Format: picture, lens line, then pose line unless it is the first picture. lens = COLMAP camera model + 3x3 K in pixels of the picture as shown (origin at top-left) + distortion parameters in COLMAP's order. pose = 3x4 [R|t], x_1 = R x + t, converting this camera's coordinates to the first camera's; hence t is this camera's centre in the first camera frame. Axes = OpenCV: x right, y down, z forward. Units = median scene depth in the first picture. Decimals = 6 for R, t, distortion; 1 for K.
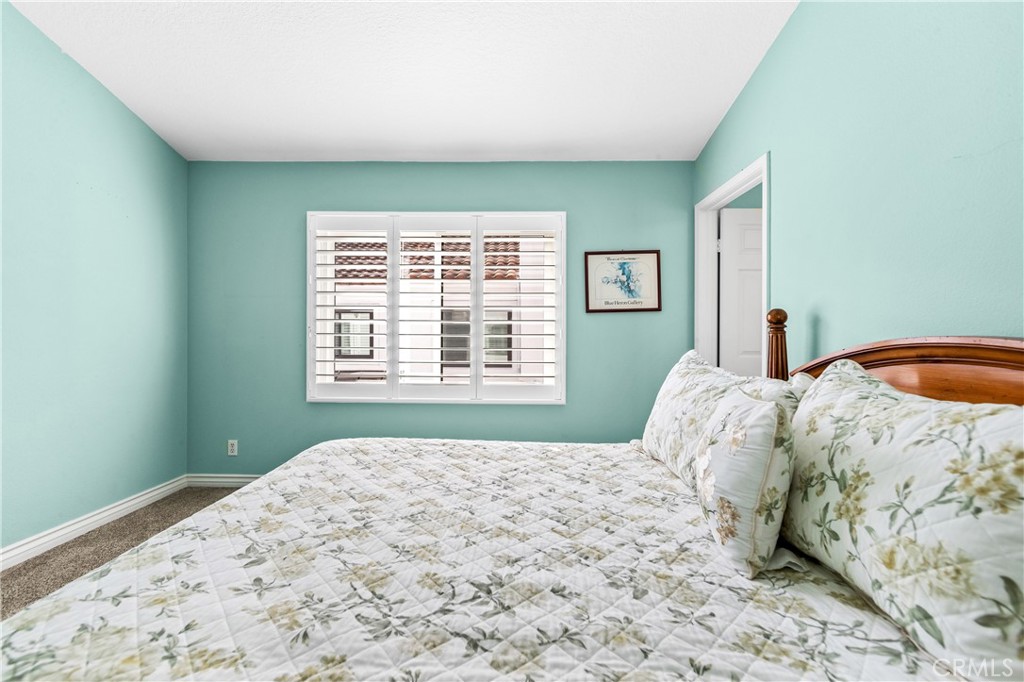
lens RADIAL K [[411.6, 0, 503.9], [0, 411.6, 346.5], [0, 0, 1]] dist [-0.001548, -0.000336]
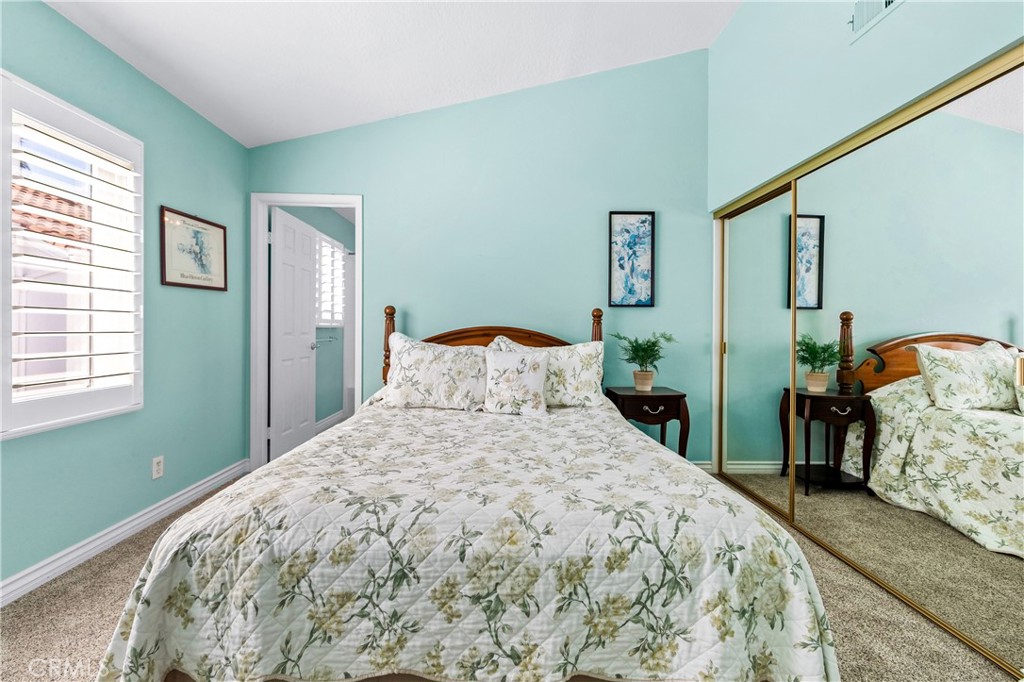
lens RADIAL K [[407.4, 0, 512.9], [0, 407.4, 328.2], [0, 0, 1]] dist [-0.002524, -0.000151]
pose [[-0.044146, -0.001712, 0.999024, -0.592986], [-0.006084, 0.999980, 0.001445, -0.006165], [-0.999007, -0.006014, -0.044155, 0.382427]]
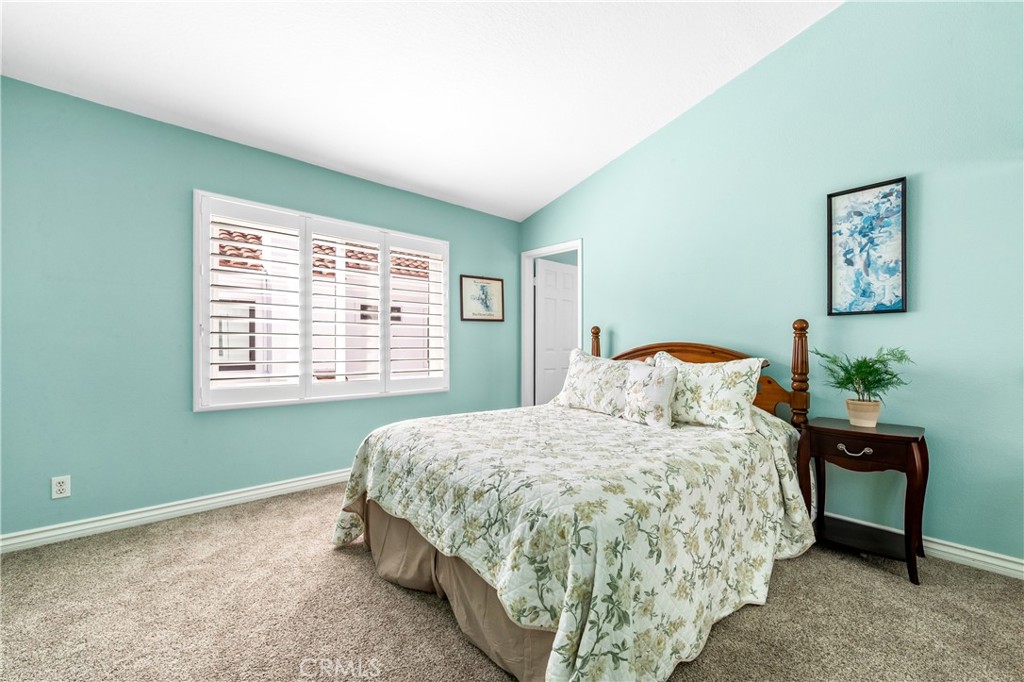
lens RADIAL K [[409.6, 0, 520.7], [0, 409.6, 346.5], [0, 0, 1]] dist [-0.000227, -0.000060]
pose [[0.722582, -0.004292, 0.691272, -0.579614], [0.001872, 0.999989, 0.004252, -0.003920], [-0.691283, -0.001778, 0.722582, -0.086633]]
